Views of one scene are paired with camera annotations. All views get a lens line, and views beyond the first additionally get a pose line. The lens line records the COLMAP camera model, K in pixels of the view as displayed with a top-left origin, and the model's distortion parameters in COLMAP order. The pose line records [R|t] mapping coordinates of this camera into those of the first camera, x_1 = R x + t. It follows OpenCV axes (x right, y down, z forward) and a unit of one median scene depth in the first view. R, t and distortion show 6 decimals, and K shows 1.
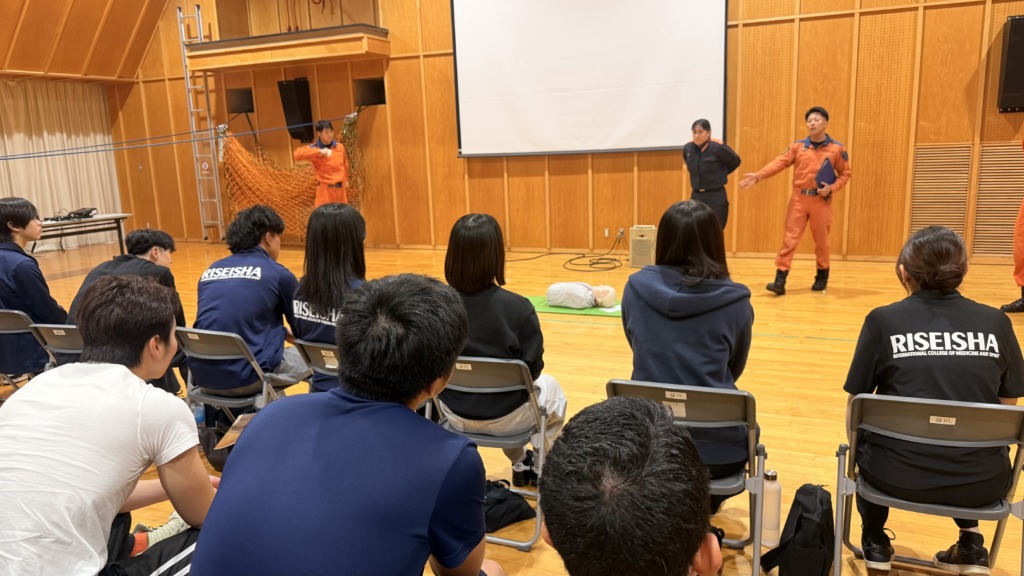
lens RADIAL K [[738.1, 0, 516.8], [0, 738.1, 286.4], [0, 0, 1]] dist [0.039346, -0.006711]
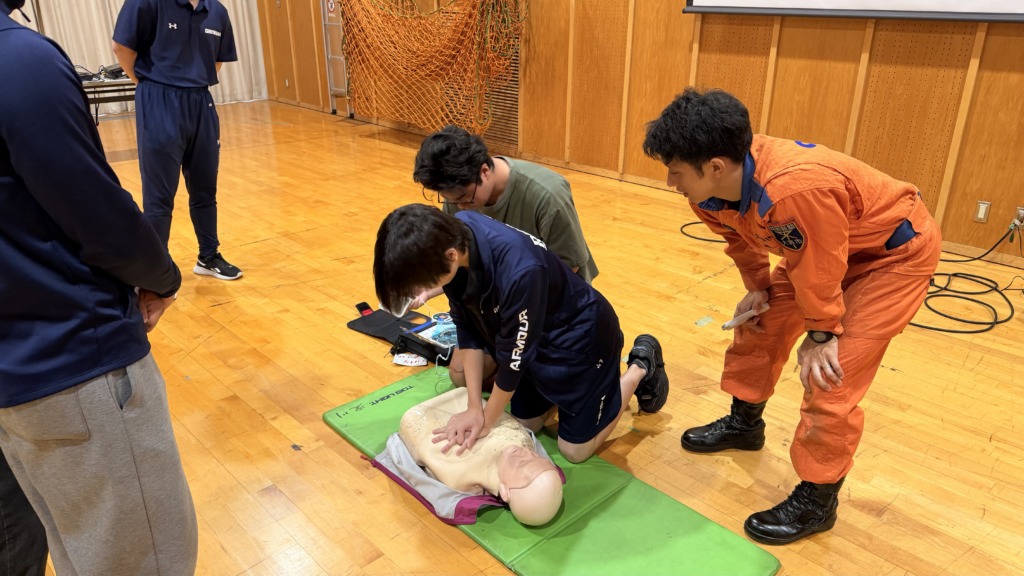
lens RADIAL K [[738.1, 0, 509.8], [0, 738.1, 286.9], [0, 0, 1]] dist [0.039346, -0.006711]
pose [[0.903623, 0.194850, -0.381443, 0.047290], [-0.114041, 0.967840, 0.224235, -0.096752], [0.412868, -0.159123, 0.896783, 0.483376]]
